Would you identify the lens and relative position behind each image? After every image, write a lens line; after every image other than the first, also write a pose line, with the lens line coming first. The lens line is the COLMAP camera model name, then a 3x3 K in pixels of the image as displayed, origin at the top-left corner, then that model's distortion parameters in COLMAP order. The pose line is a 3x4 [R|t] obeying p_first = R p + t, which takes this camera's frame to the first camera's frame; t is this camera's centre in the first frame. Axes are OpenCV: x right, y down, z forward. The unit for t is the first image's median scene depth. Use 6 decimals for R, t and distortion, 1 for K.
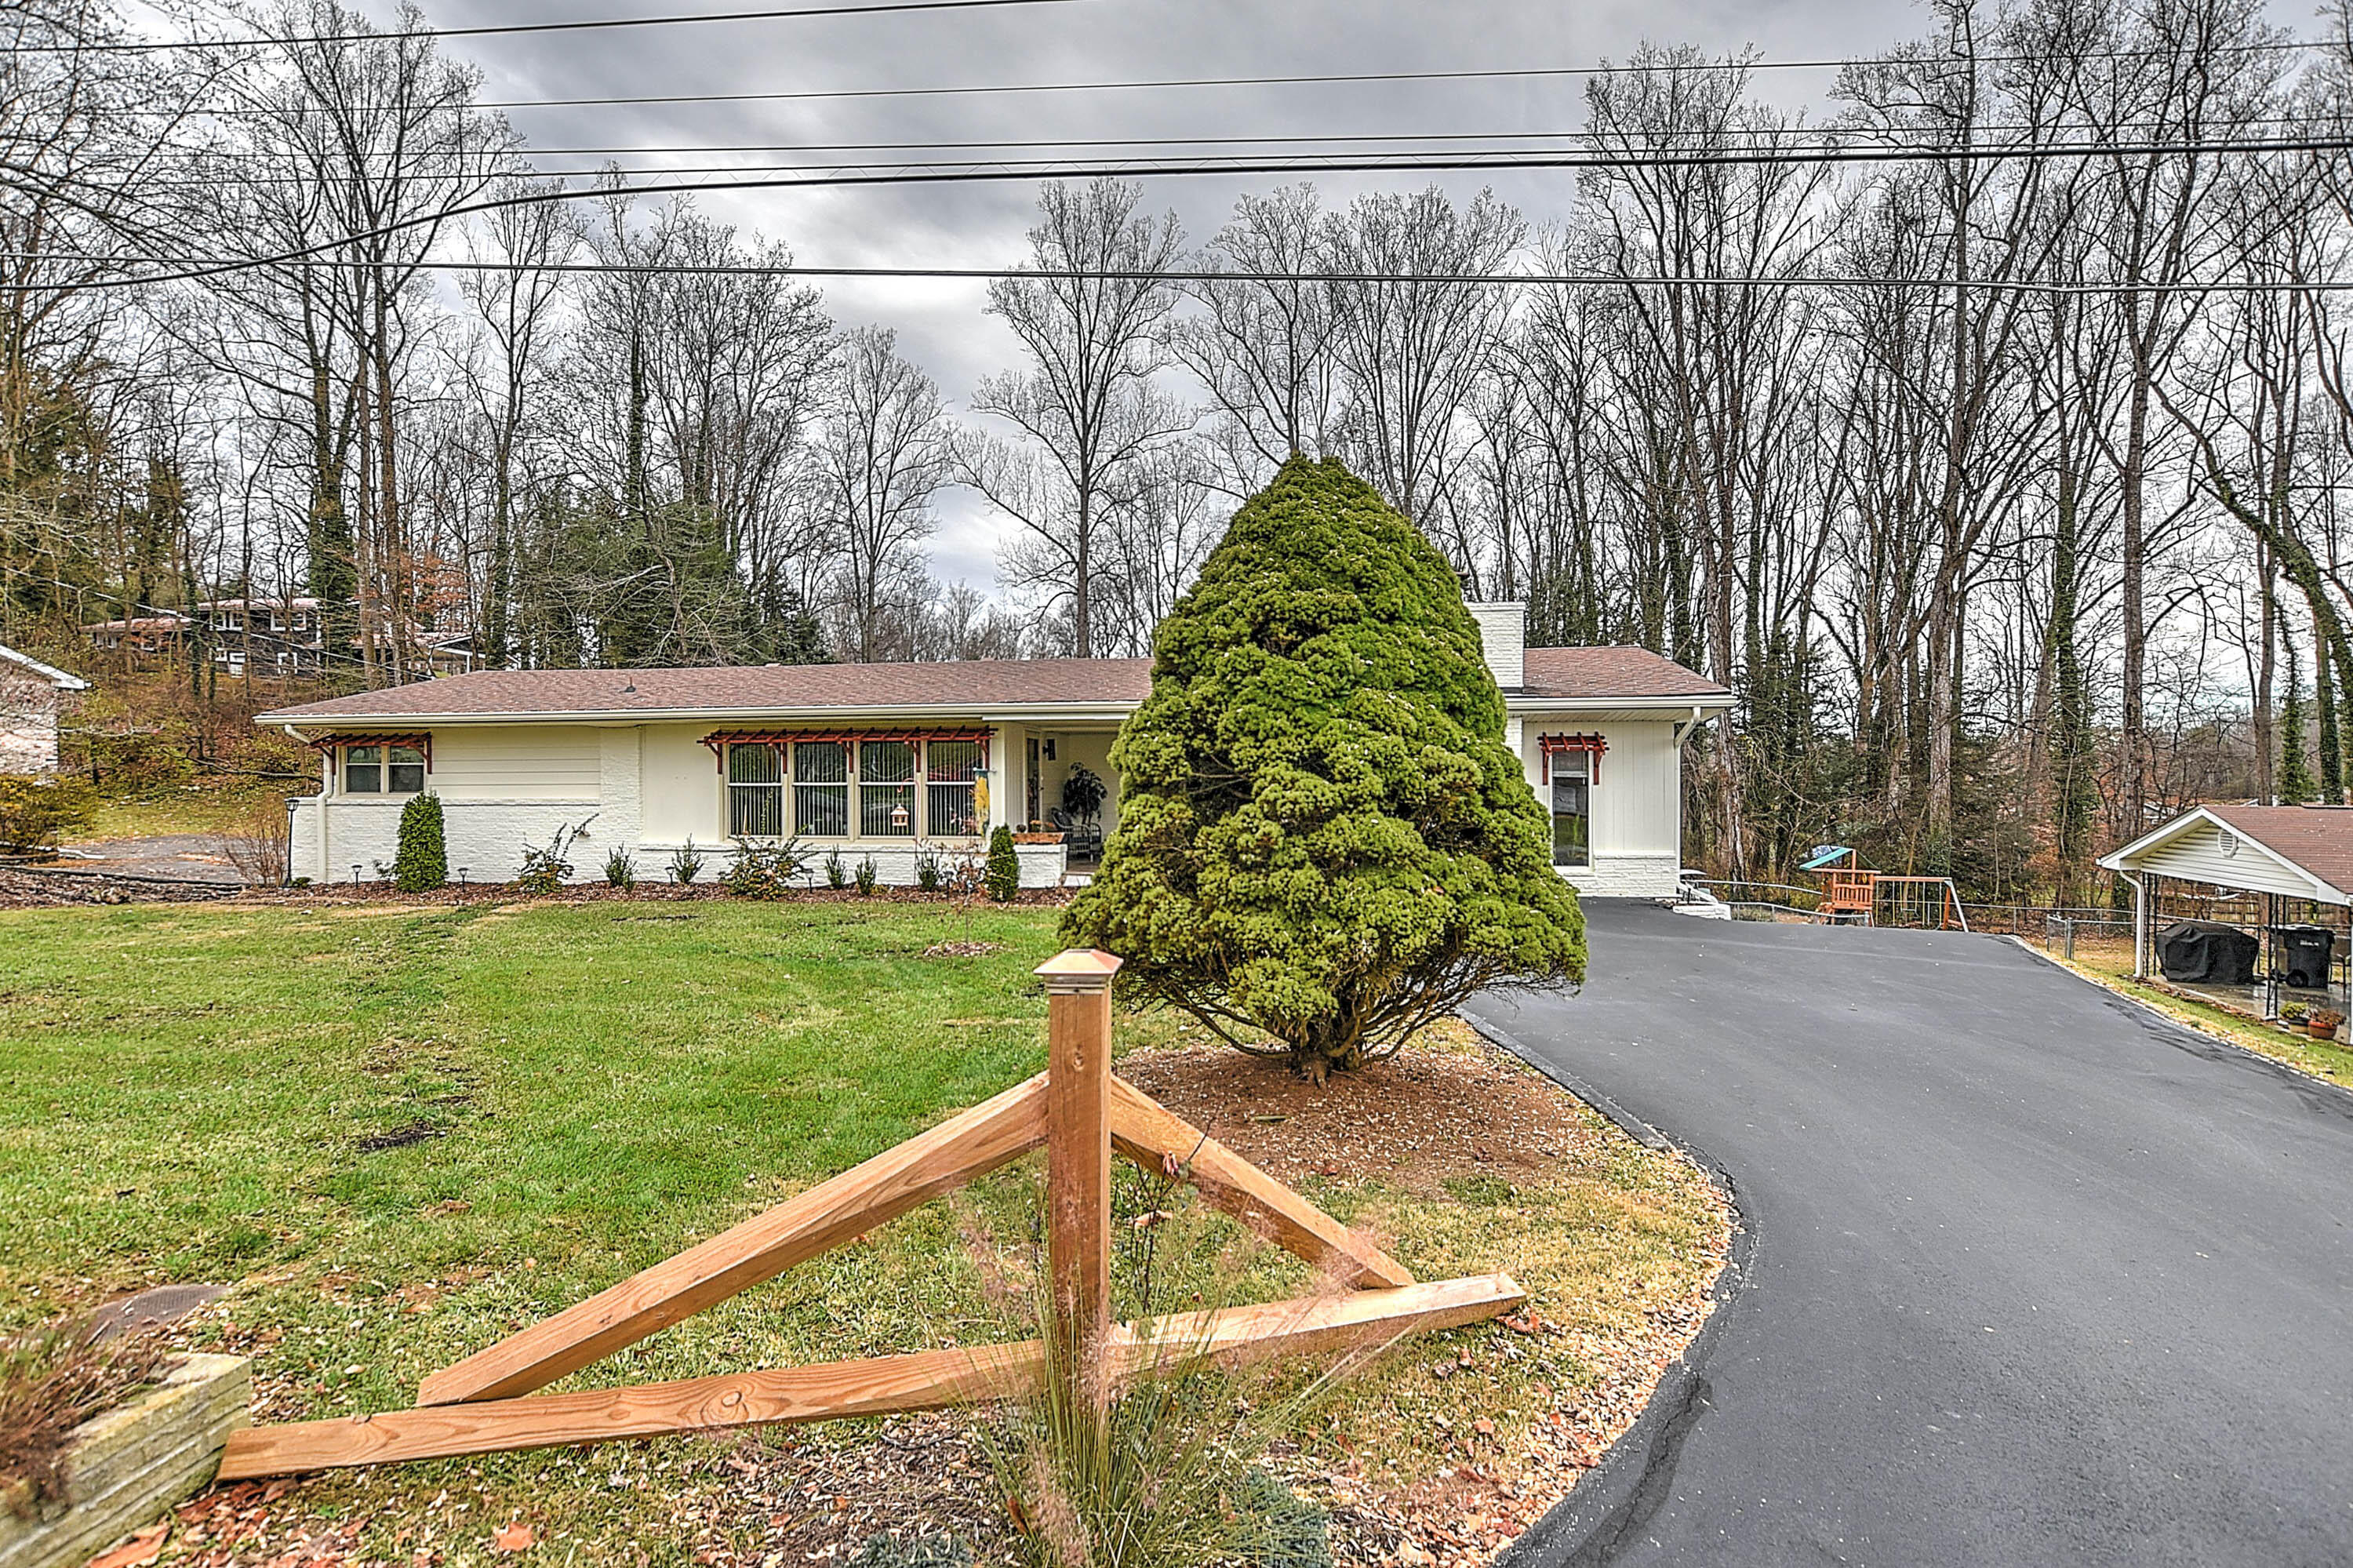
lens RADIAL K [[1084.1, 0, 1167.3], [0, 1084.1, 791.1], [0, 0, 1]] dist [-0.017426, 0.001116]
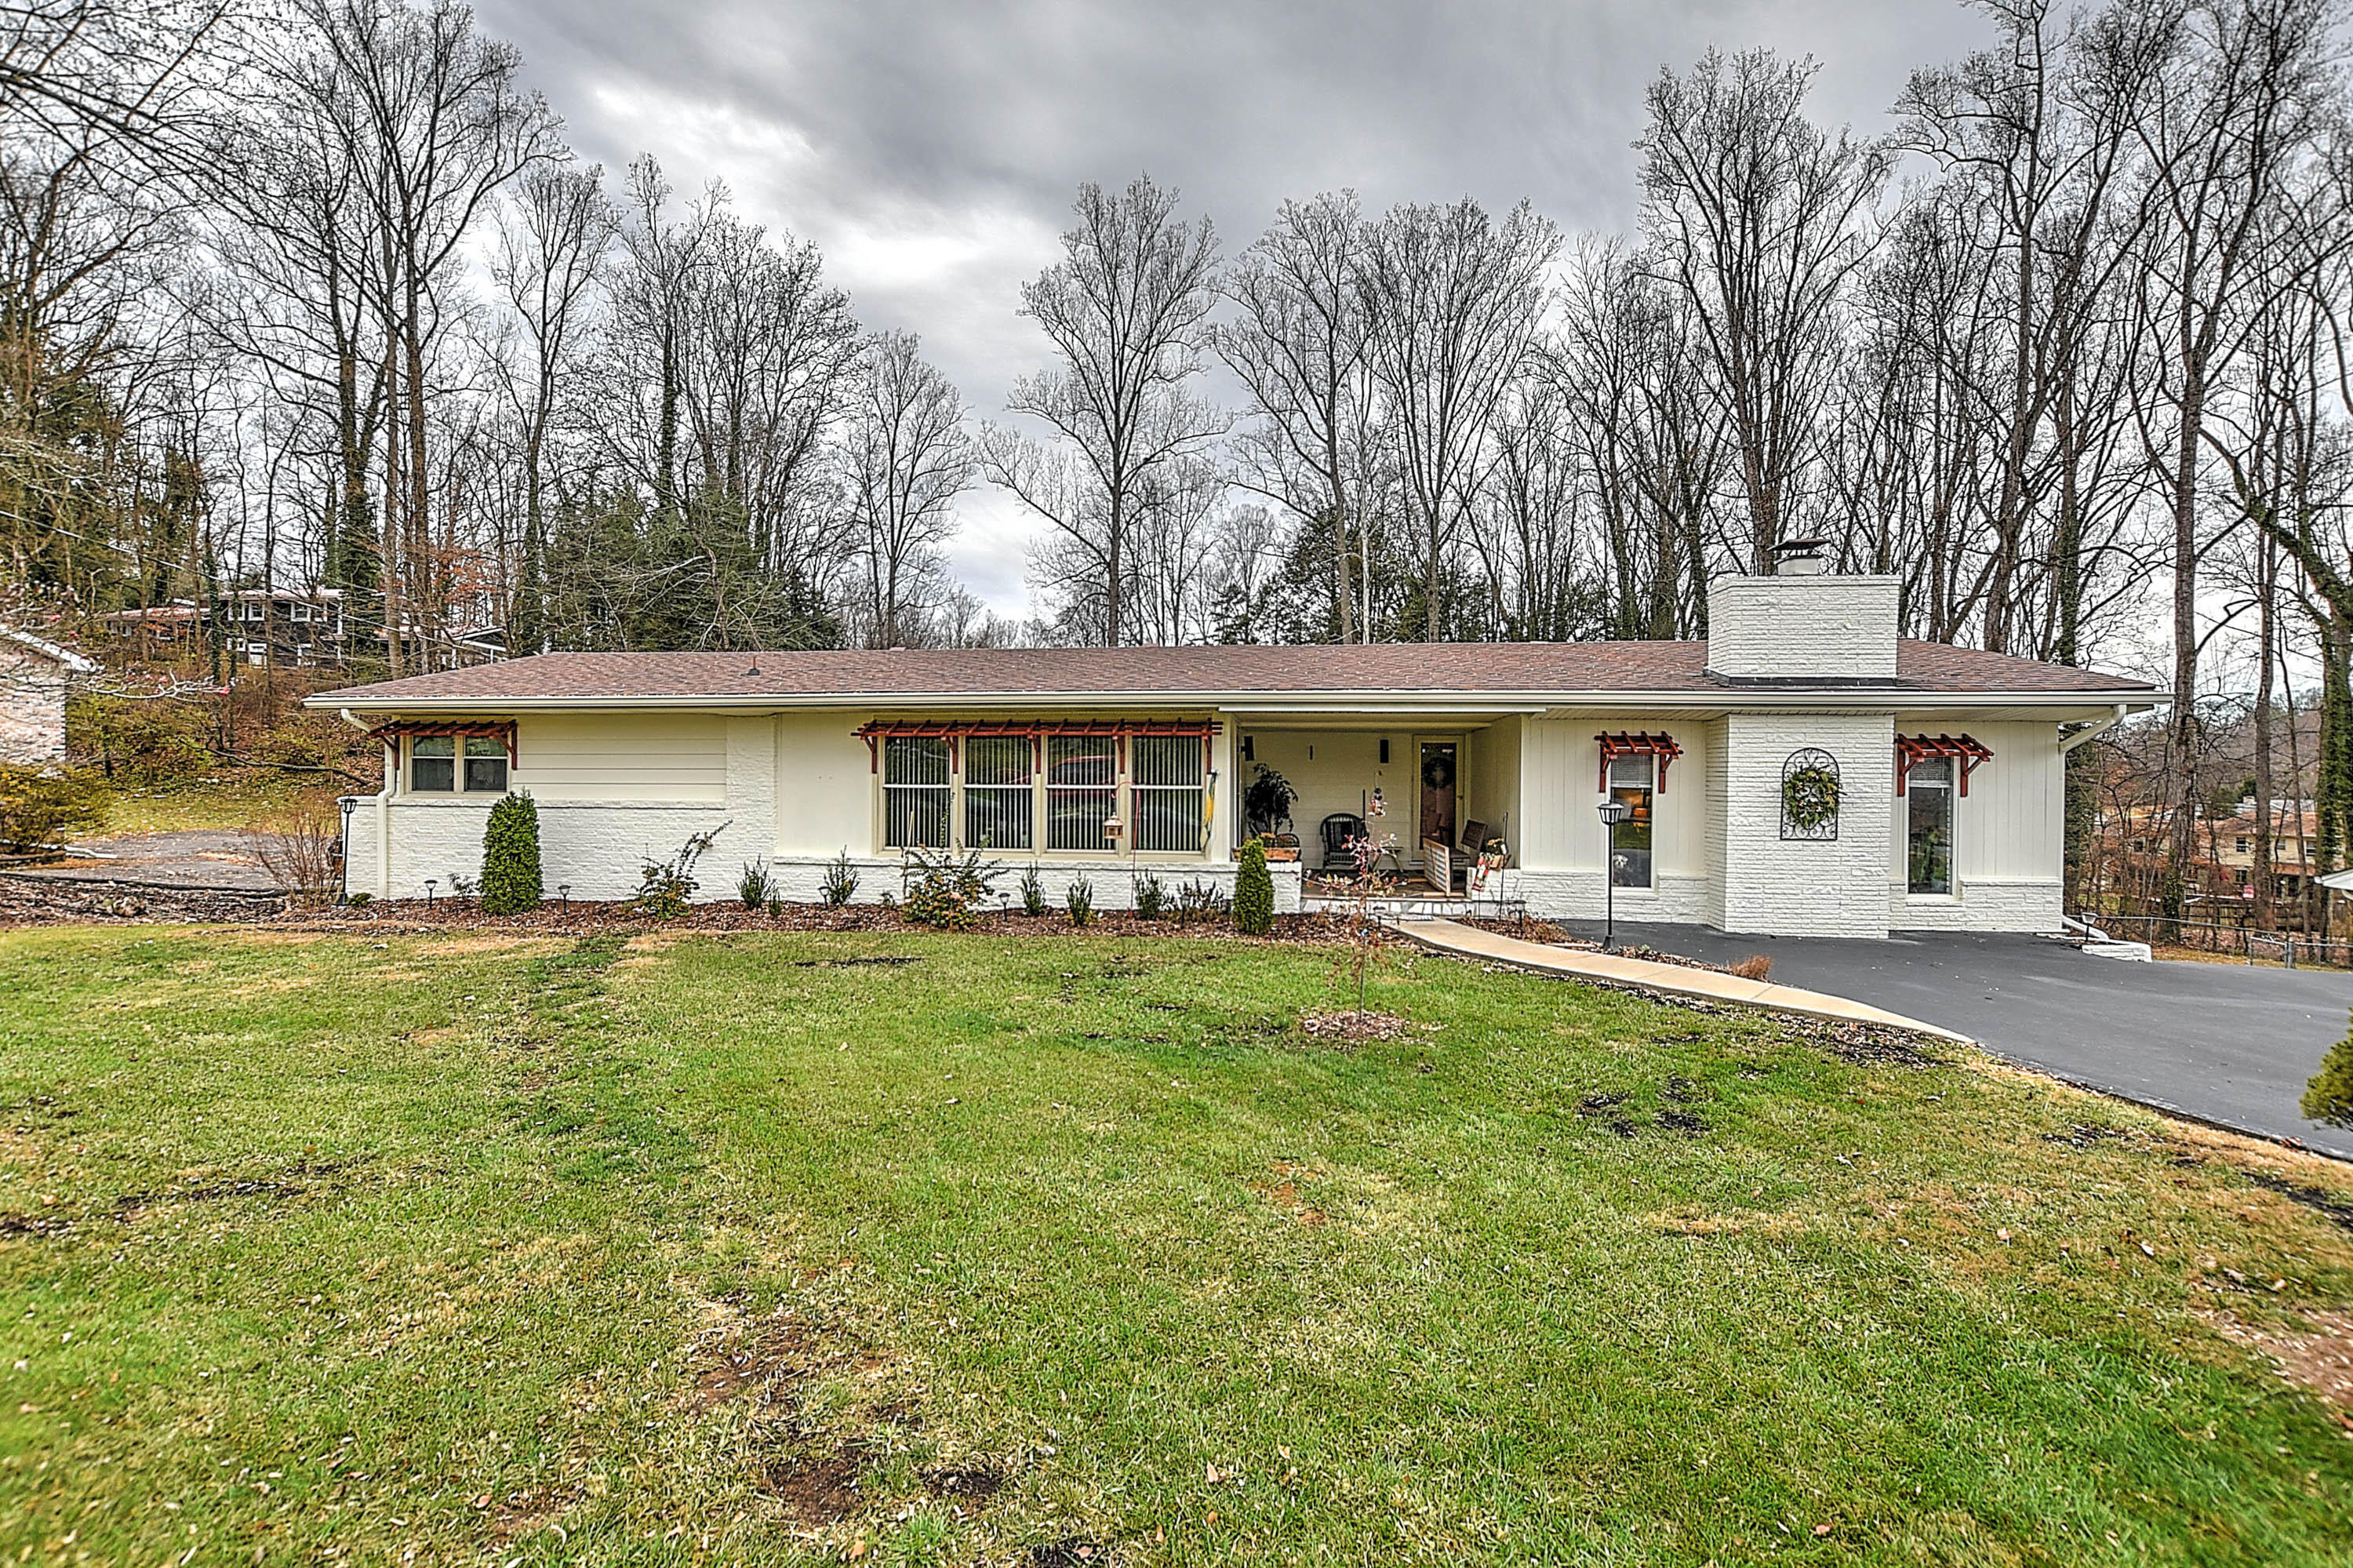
lens RADIAL K [[1019.1, 0, 1167.1], [0, 1019.1, 791.4], [0, 0, 1]] dist [-0.024713, 0.003865]
pose [[0.999571, 0.009054, 0.027836, -0.069270], [-0.009081, 0.999958, 0.000814, -0.001458], [-0.027827, -0.001067, 0.999612, 0.069490]]
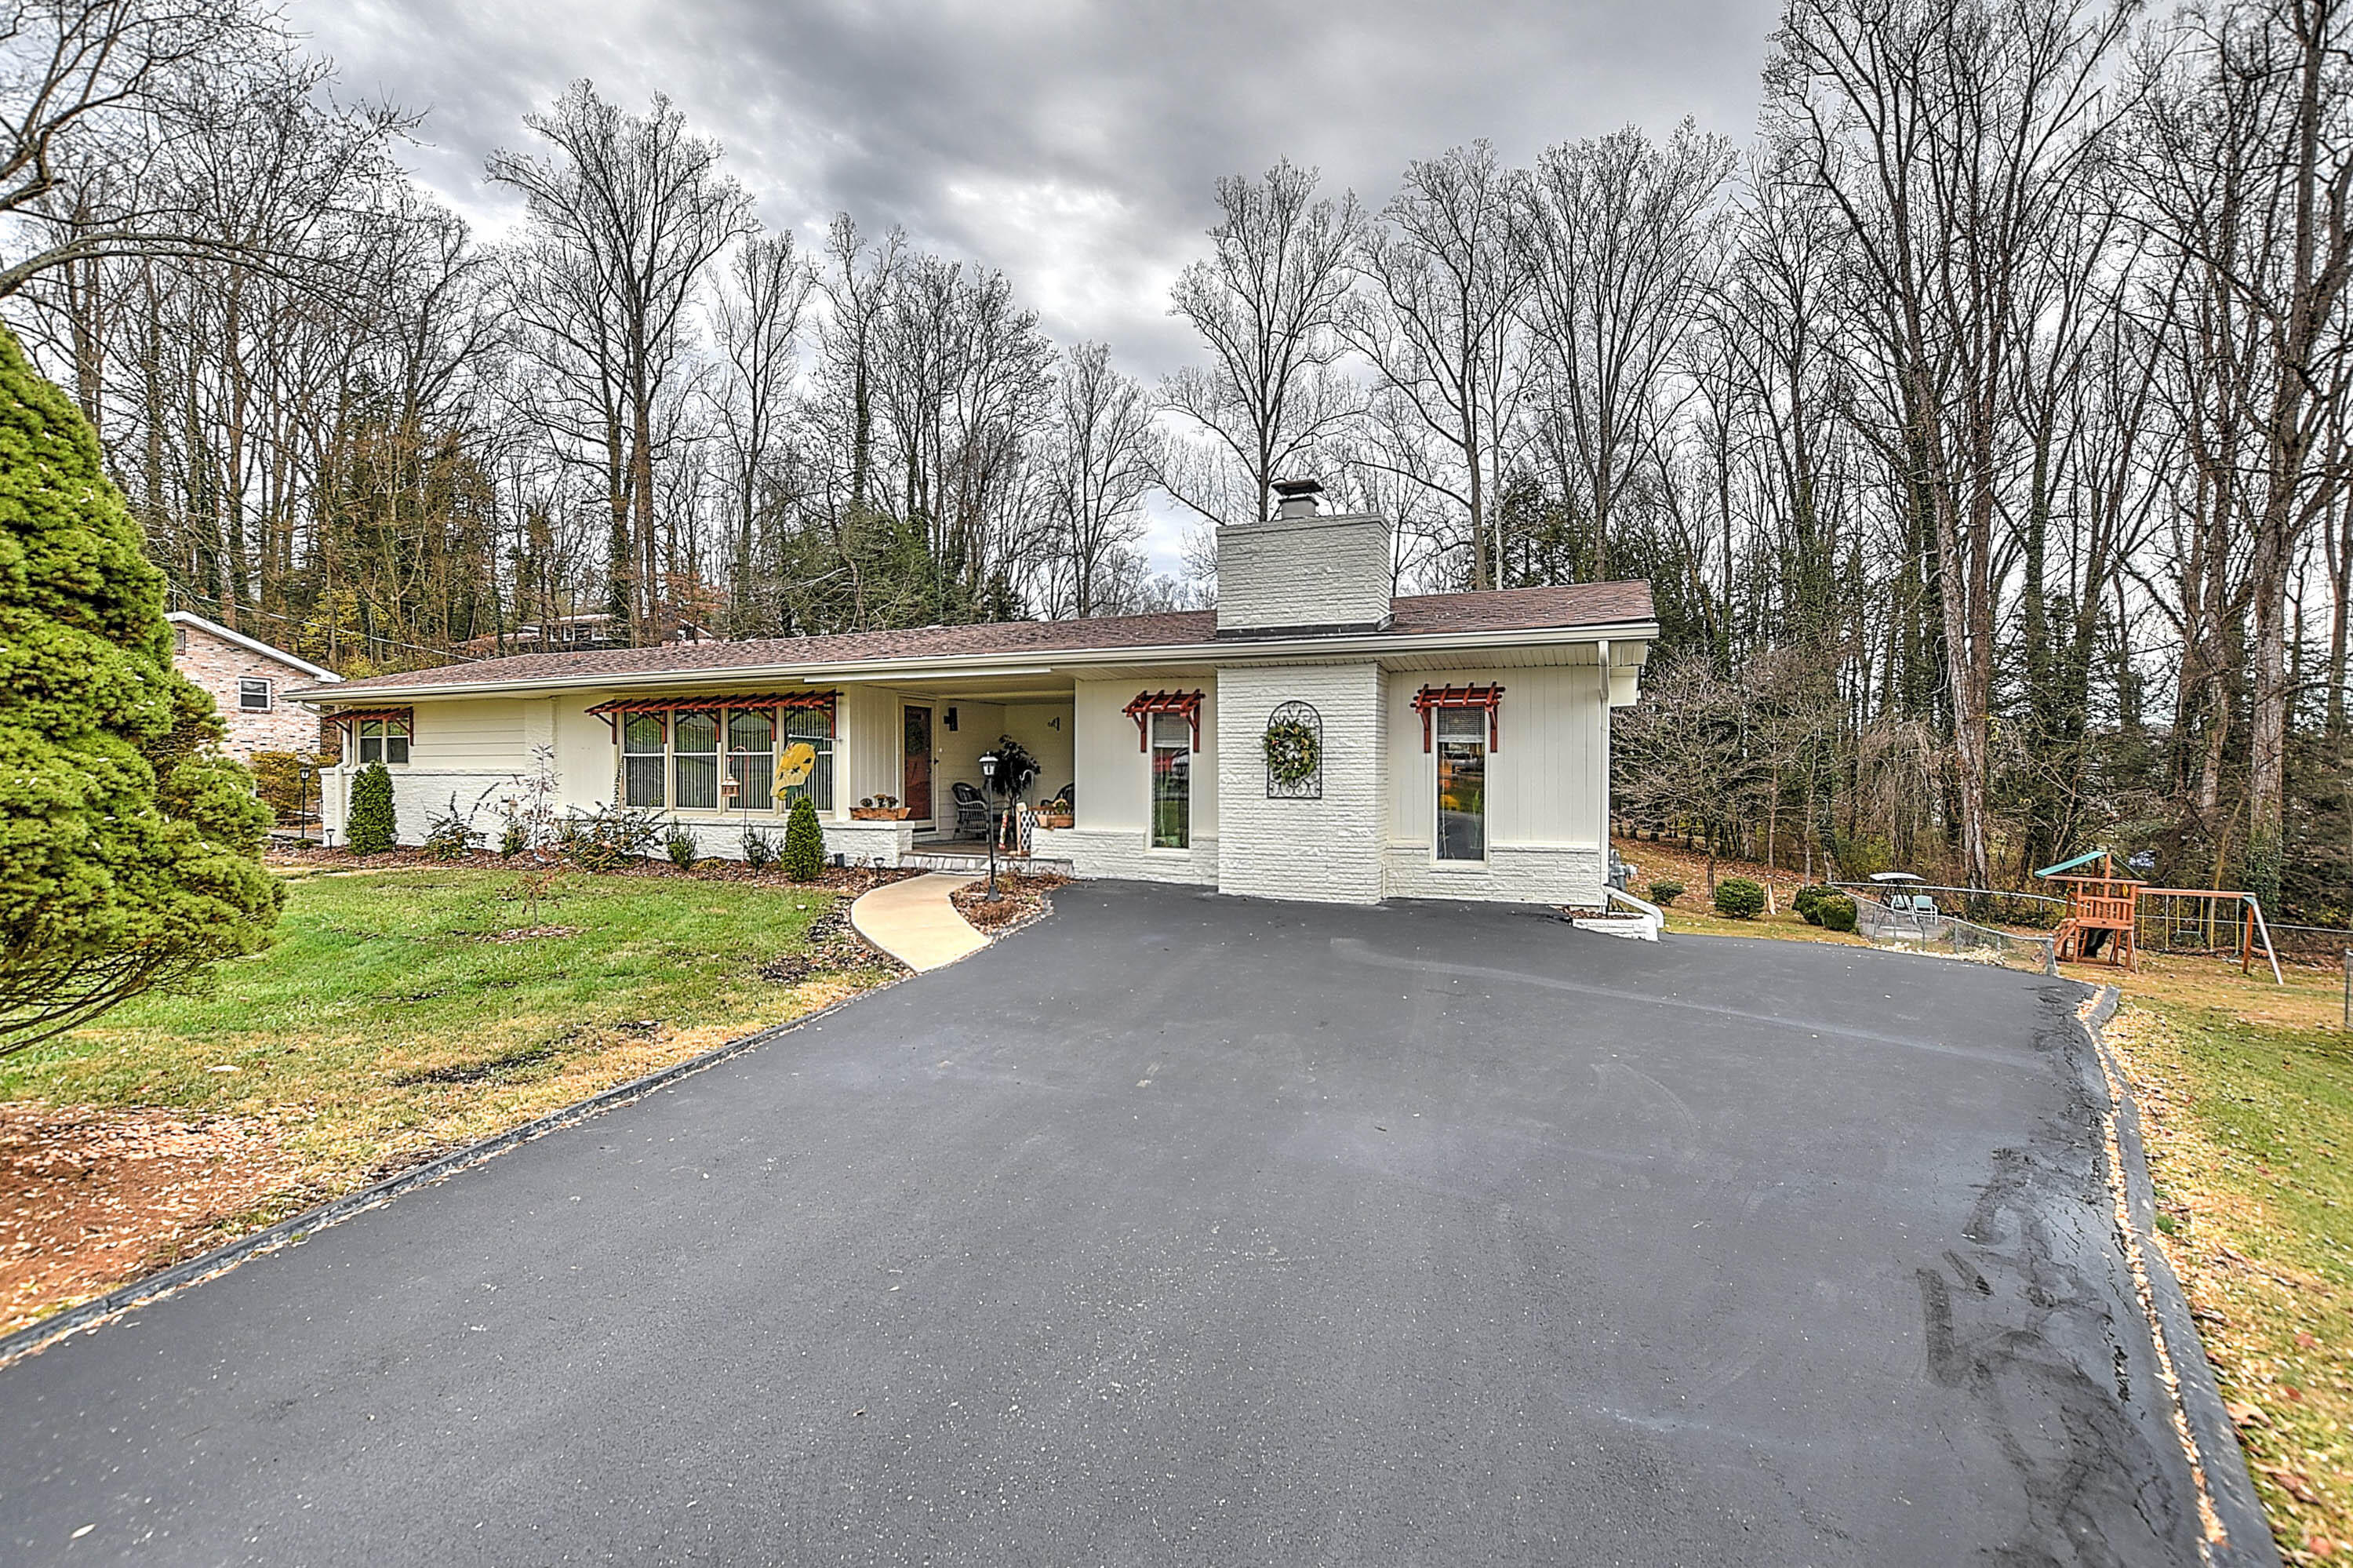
lens RADIAL K [[1019.1, 0, 1168.8], [0, 1019.1, 790.9], [0, 0, 1]] dist [-0.024713, 0.003865]
pose [[0.968020, 0.010676, -0.250646, 0.102616], [-0.008600, 0.999919, 0.009375, 0.004659], [0.250726, -0.006920, 0.968033, 0.075378]]
